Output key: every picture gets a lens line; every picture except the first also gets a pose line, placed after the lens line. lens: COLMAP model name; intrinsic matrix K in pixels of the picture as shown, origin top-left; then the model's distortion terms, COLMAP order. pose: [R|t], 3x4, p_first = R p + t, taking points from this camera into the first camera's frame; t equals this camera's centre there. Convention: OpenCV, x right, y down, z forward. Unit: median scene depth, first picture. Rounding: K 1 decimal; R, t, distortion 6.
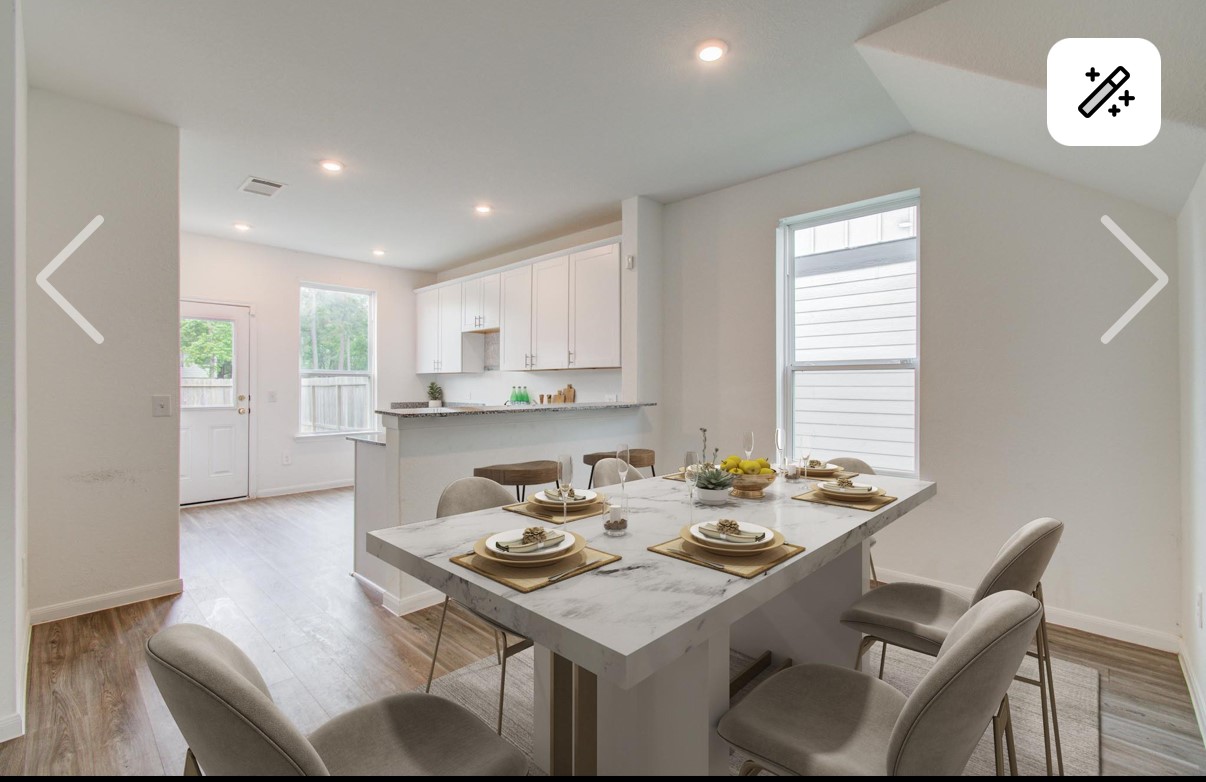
lens RADIAL K [[539.8, 0, 604.0], [0, 539.8, 389.1], [0, 0, 1]] dist [0.000846, 0.000253]
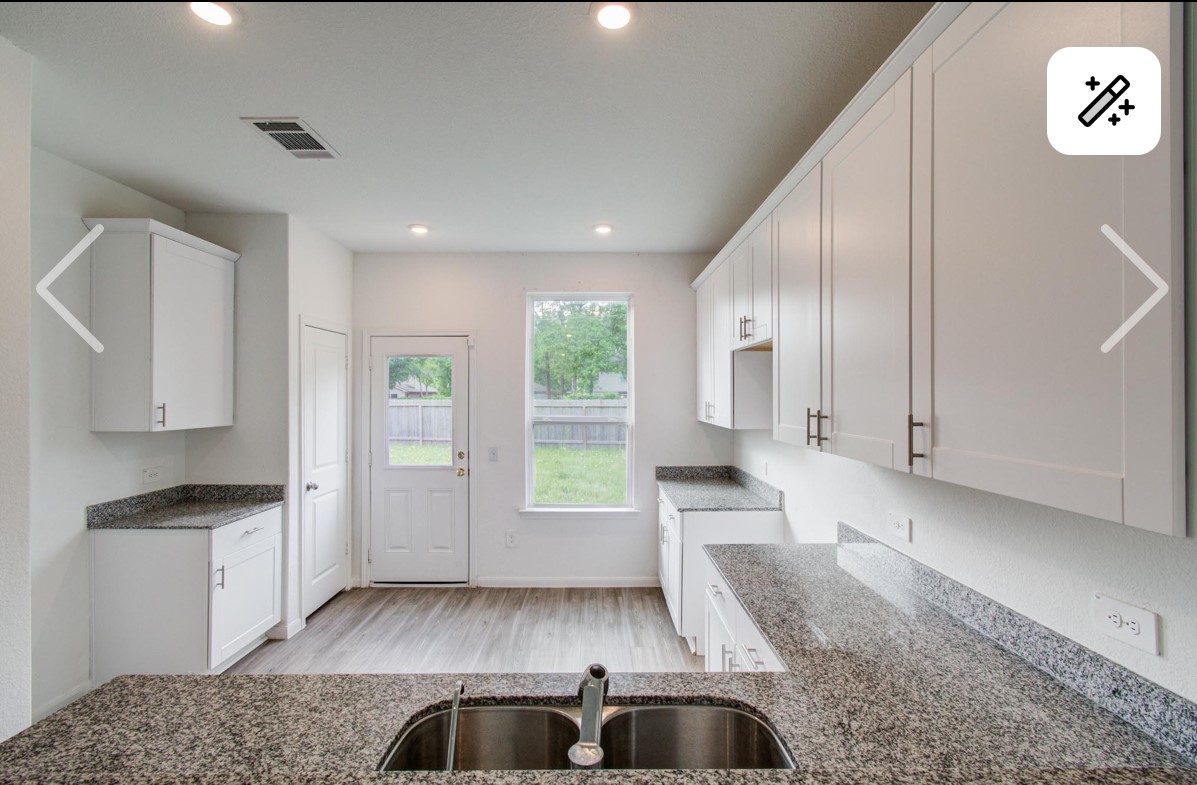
lens RADIAL K [[544.4, 0, 602.1], [0, 544.4, 391.4], [0, 0, 1]] dist [0.001966, 0.000096]
pose [[0.721885, -0.006868, -0.691979, 0.012430], [0.002568, 0.999970, -0.007246, -0.067714], [0.692008, 0.003454, 0.721881, 0.576559]]
